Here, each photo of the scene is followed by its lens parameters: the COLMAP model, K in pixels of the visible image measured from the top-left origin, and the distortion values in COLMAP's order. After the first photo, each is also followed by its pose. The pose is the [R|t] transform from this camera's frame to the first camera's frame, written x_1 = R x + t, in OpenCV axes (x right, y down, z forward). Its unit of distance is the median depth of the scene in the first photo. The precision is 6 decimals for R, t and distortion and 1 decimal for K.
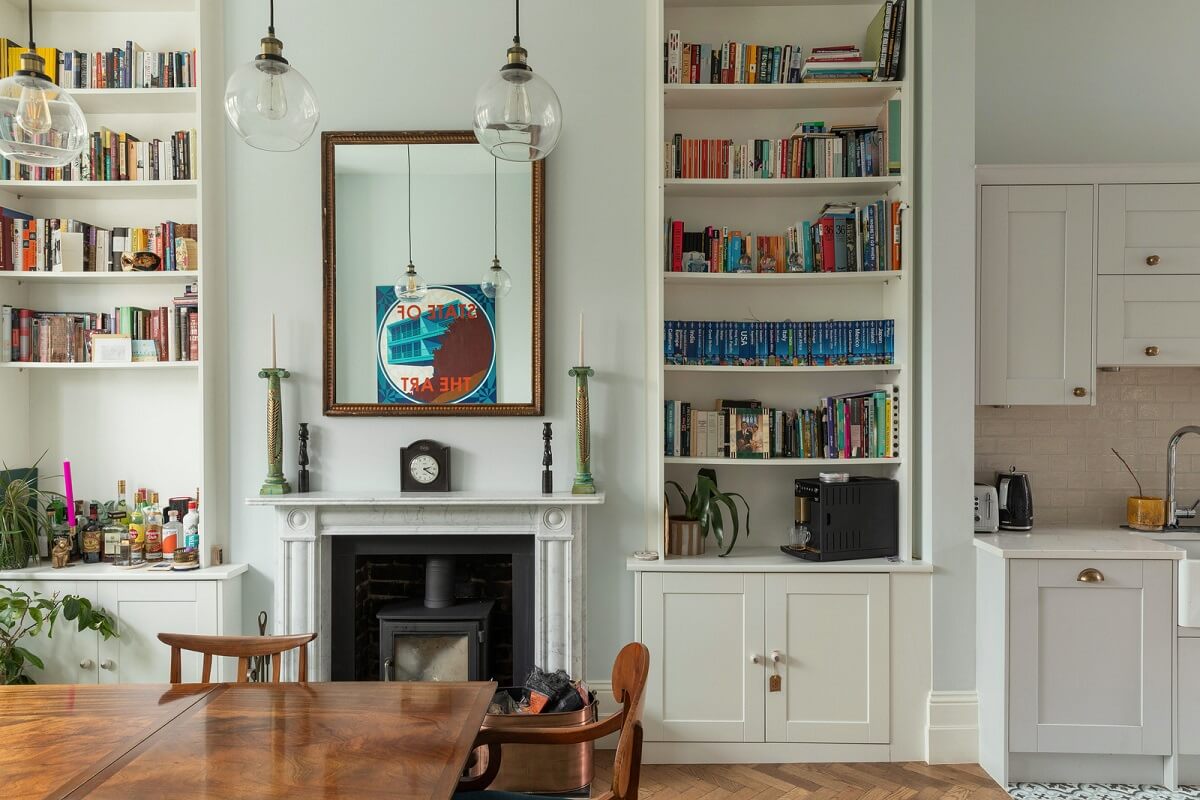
lens RADIAL K [[889.9, 0, 600.0], [0, 889.9, 400.0], [0, 0, 1]] dist [0.000762, 0.001462]
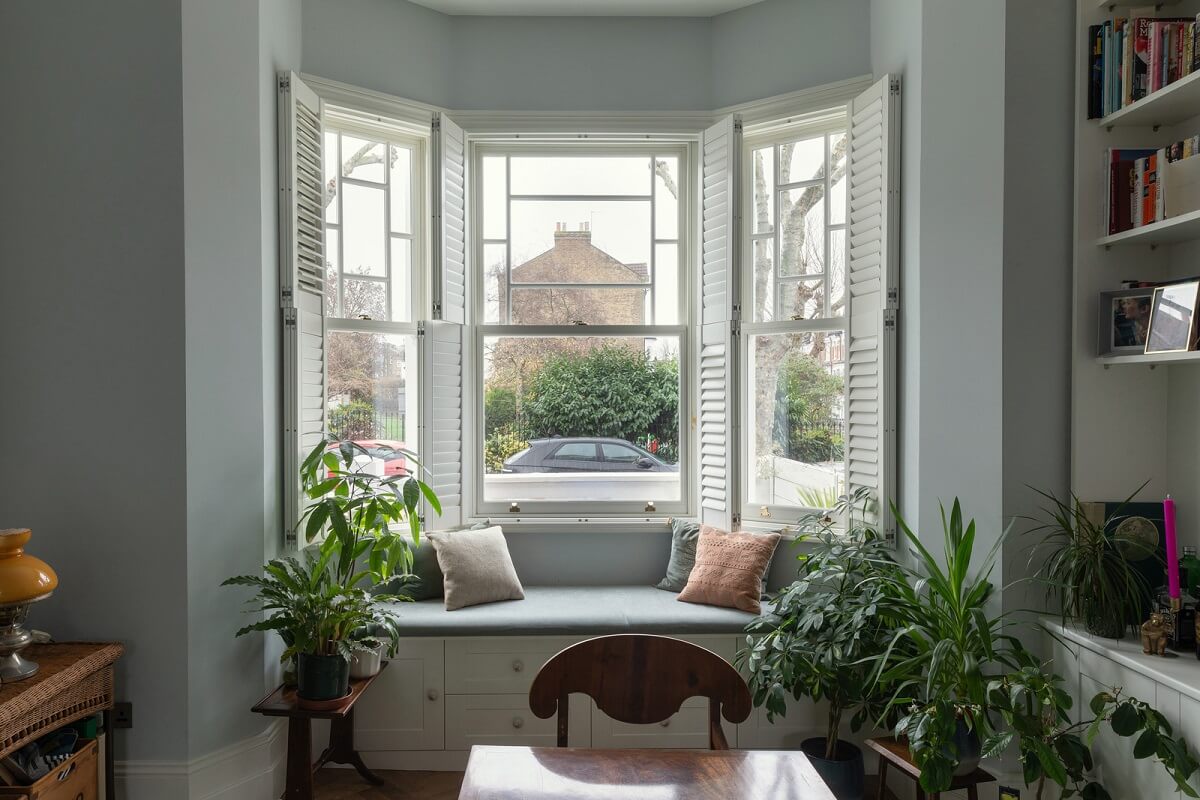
lens RADIAL K [[889.9, 0, 600.0], [0, 889.9, 400.0], [0, 0, 1]] dist [0.000762, 0.001462]
pose [[0.038233, 0.011346, -0.999204, 0.064974], [-0.013962, 0.999844, 0.010819, -0.009107], [0.999171, 0.013537, 0.038385, 0.588541]]
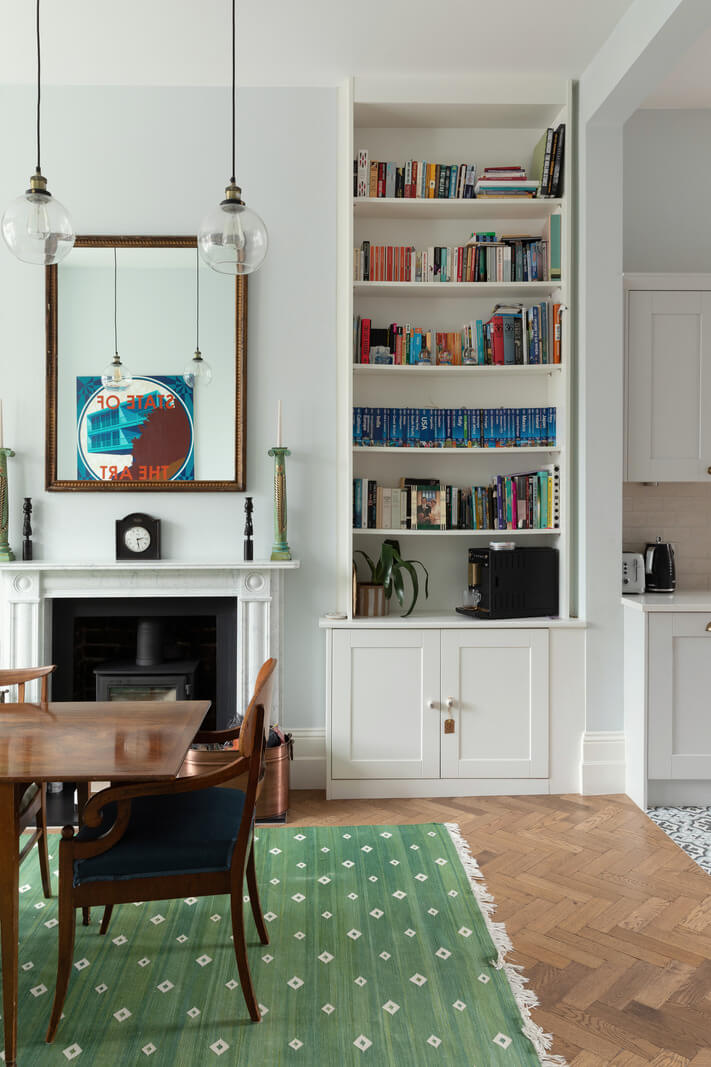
lens RADIAL K [[1235.6, 0, 322.4], [0, 1235.6, 532.3], [0, 0, 1]] dist [-0.003442, -0.002990]
pose [[0.999647, 0.004117, 0.026233, -0.007036], [-0.003811, 0.999924, -0.011698, 0.087719], [-0.026279, 0.011594, 0.999587, -0.558629]]
